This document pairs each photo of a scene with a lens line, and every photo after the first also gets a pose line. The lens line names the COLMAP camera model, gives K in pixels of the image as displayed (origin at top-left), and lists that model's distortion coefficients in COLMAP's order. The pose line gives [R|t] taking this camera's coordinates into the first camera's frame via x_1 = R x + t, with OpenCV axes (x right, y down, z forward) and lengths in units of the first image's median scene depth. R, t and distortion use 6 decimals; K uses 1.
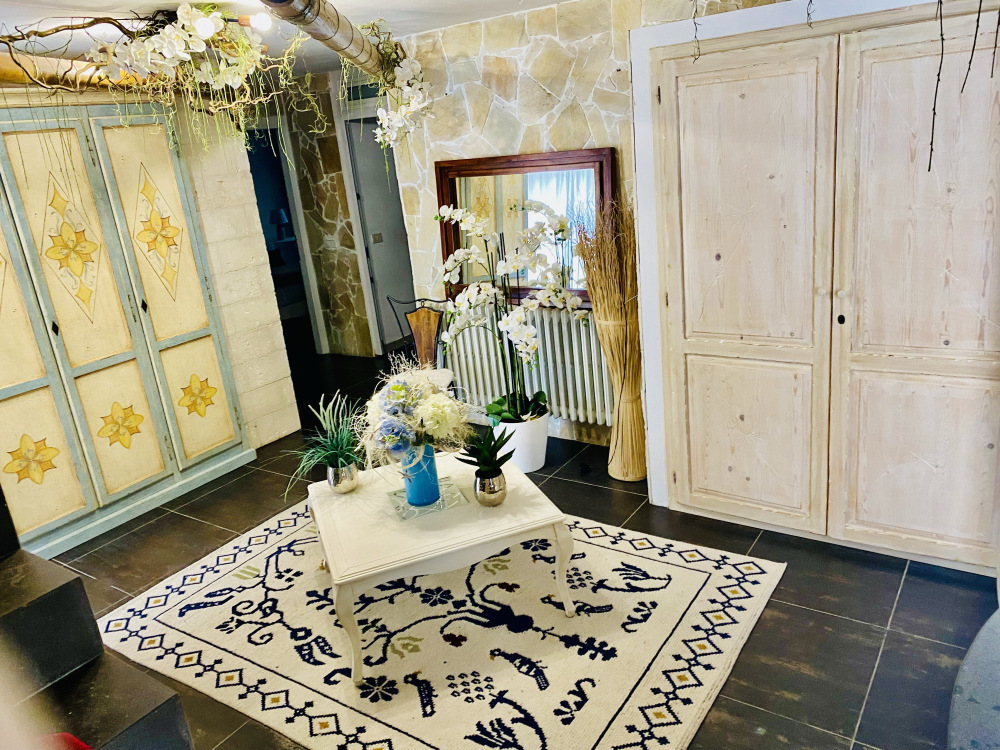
lens RADIAL K [[756.2, 0, 503.1], [0, 756.2, 375.2], [0, 0, 1]] dist [0.035790, -0.029243]
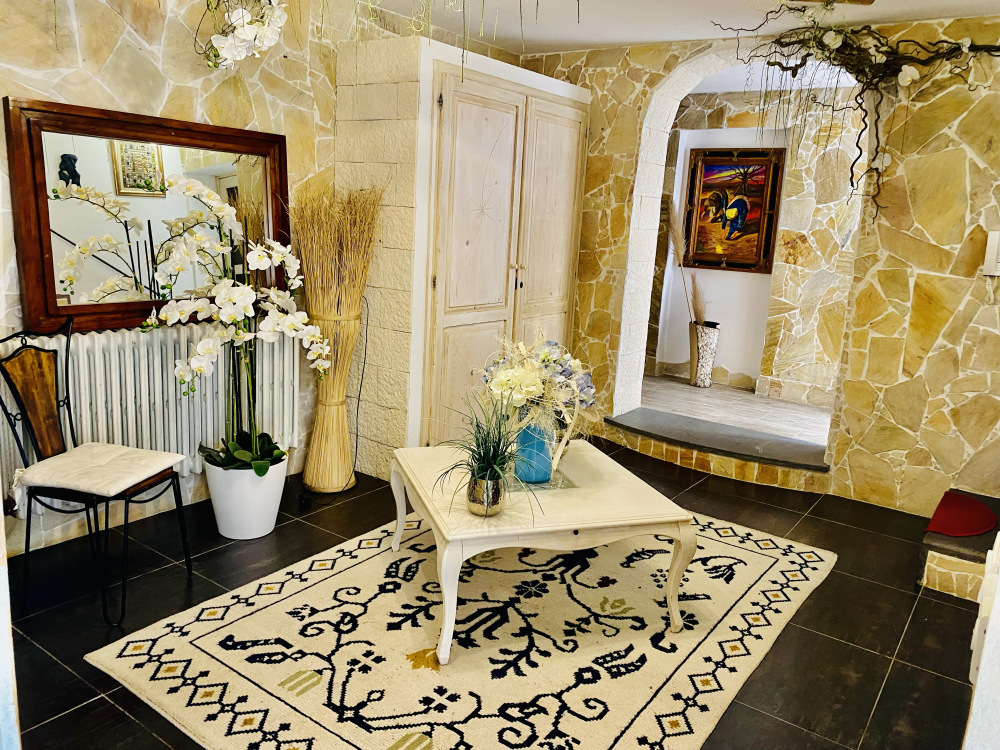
lens RADIAL K [[756.2, 0, 501.9], [0, 756.2, 372.0], [0, 0, 1]] dist [0.035790, -0.029243]
pose [[0.026126, -0.107731, 0.993837, -0.967675], [0.247636, 0.963887, 0.097975, -0.058362], [-0.968501, 0.243550, 0.051860, 0.922767]]
